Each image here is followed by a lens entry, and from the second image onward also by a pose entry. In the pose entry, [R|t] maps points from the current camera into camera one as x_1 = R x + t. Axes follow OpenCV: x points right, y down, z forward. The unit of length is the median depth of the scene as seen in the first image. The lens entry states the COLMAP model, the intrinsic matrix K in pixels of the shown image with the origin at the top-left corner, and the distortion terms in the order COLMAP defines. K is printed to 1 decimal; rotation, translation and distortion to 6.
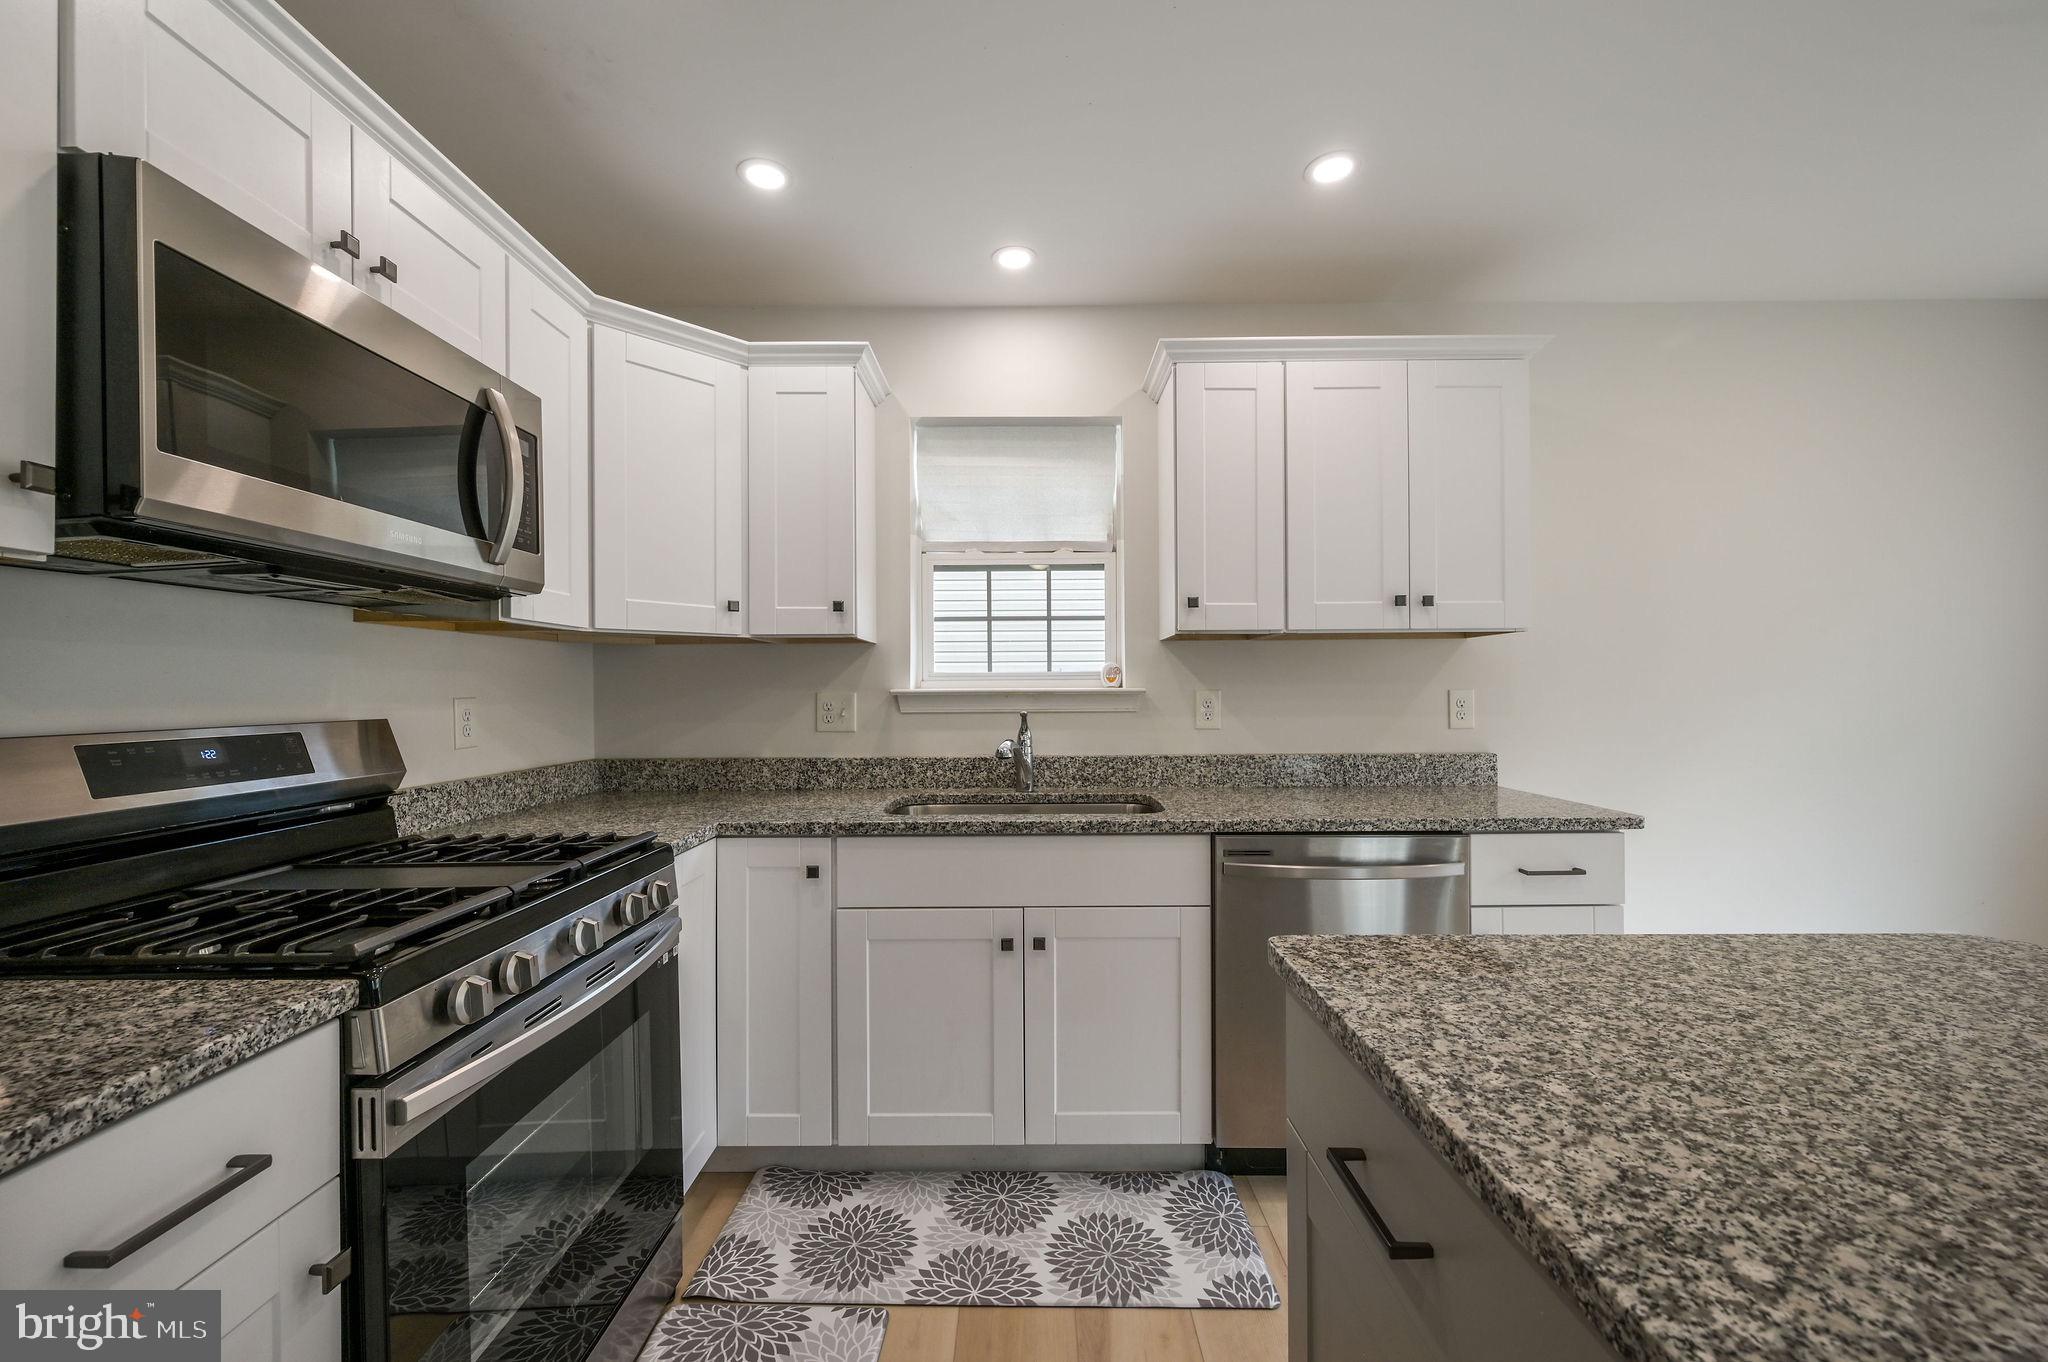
lens RADIAL K [[801.1, 0, 1025.0], [0, 801.1, 690.0], [0, 0, 1]] dist [-0.001422, 0.000212]
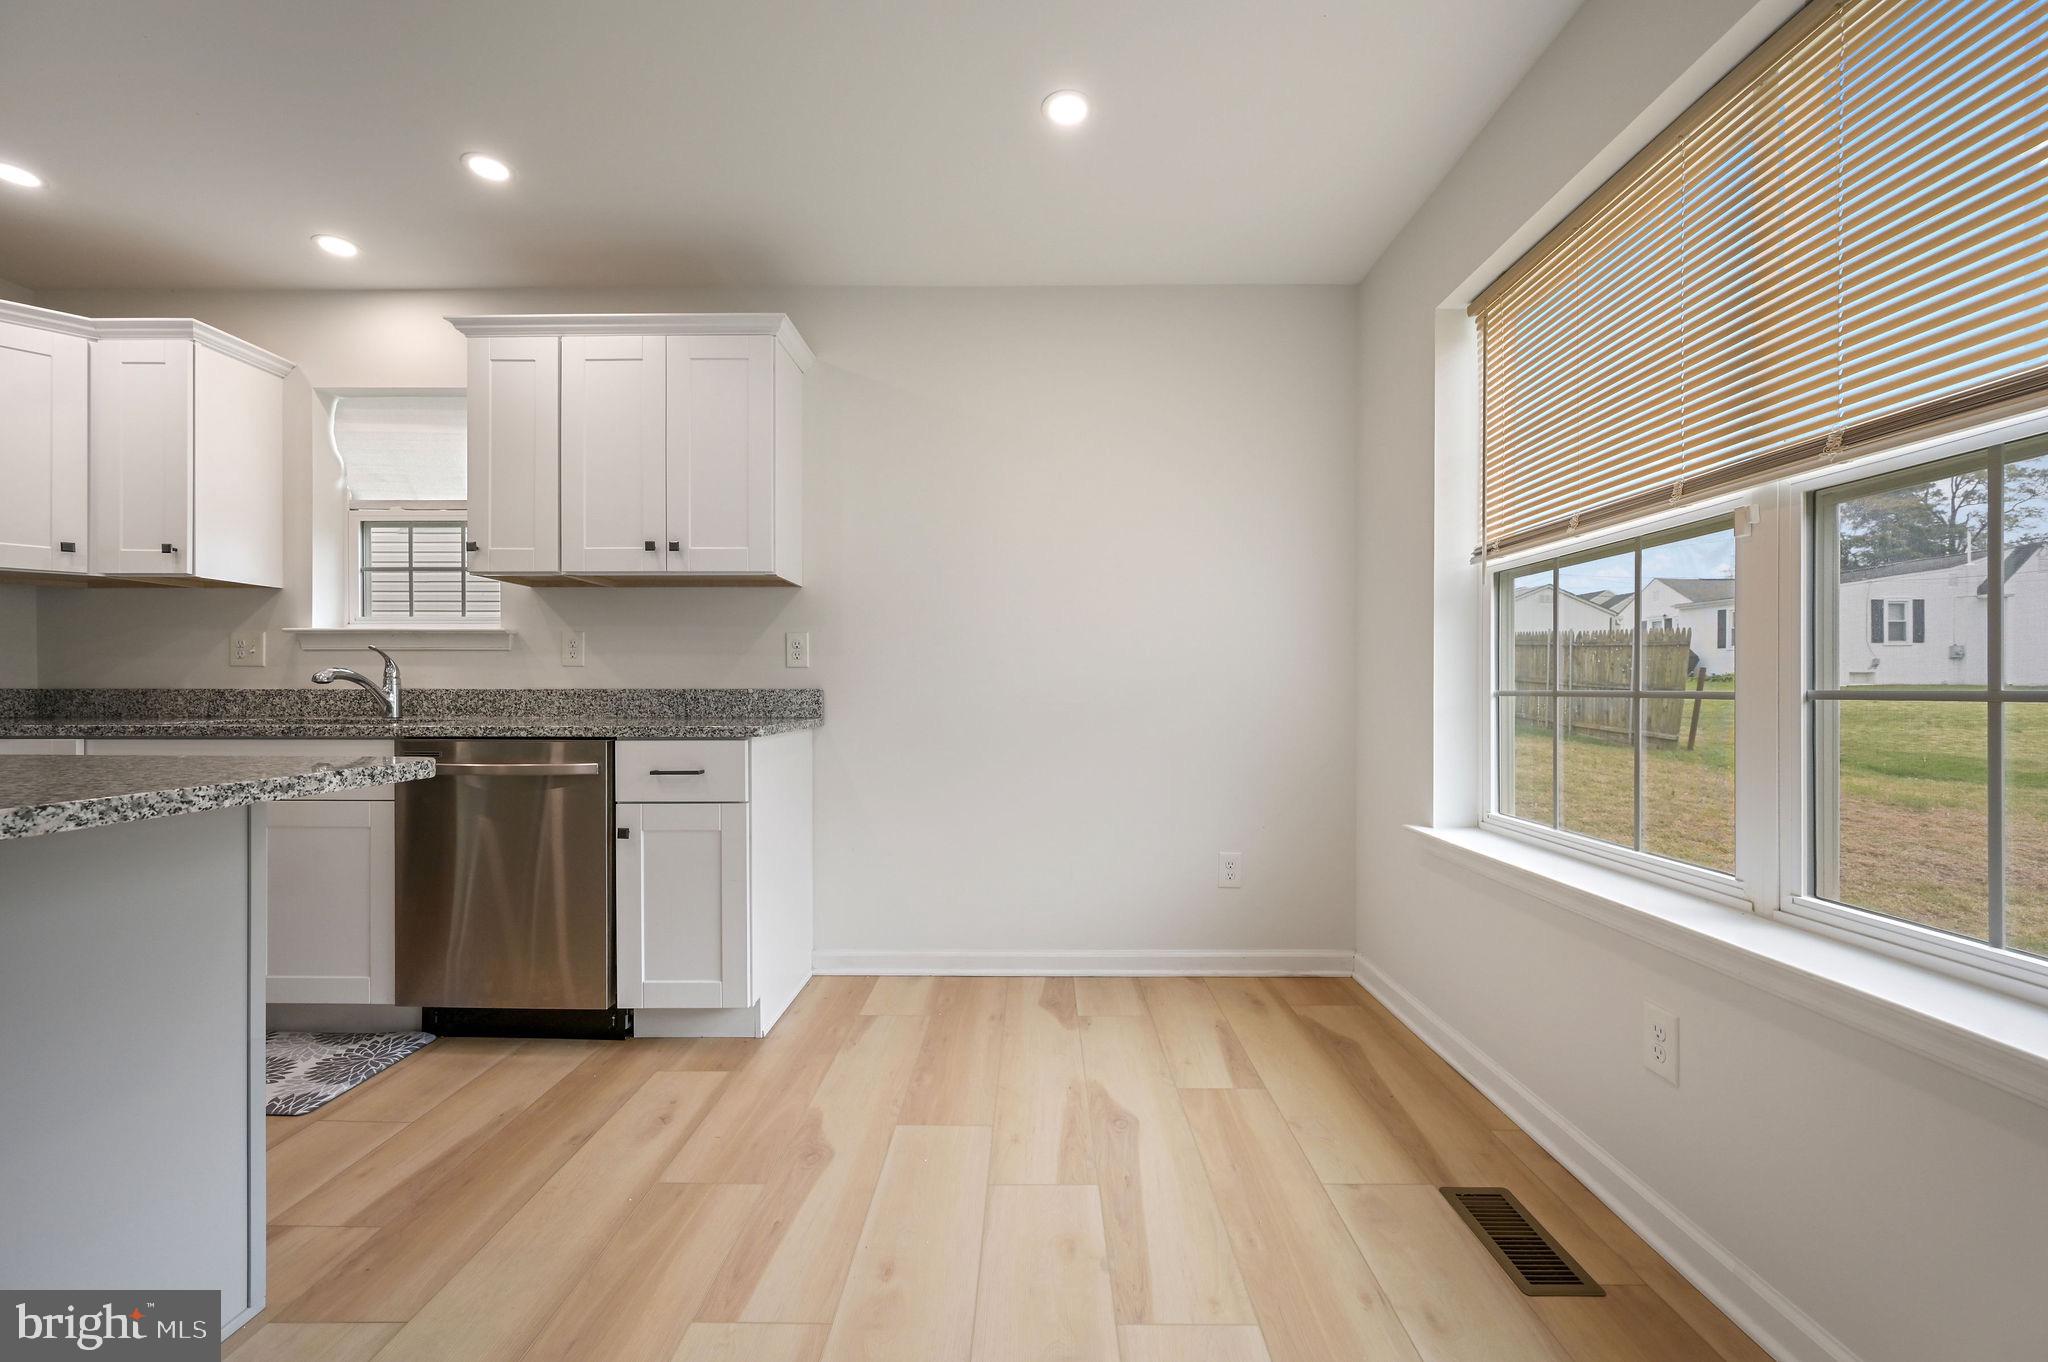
lens RADIAL K [[804.9, 0, 1022.3], [0, 804.9, 689.4], [0, 0, 1]] dist [-0.000632, -0.000083]
pose [[0.999913, 0.007394, -0.010935, 1.015144], [-0.007363, 0.999969, 0.002859, 0.085619], [0.010956, -0.002778, 0.999936, -0.142044]]
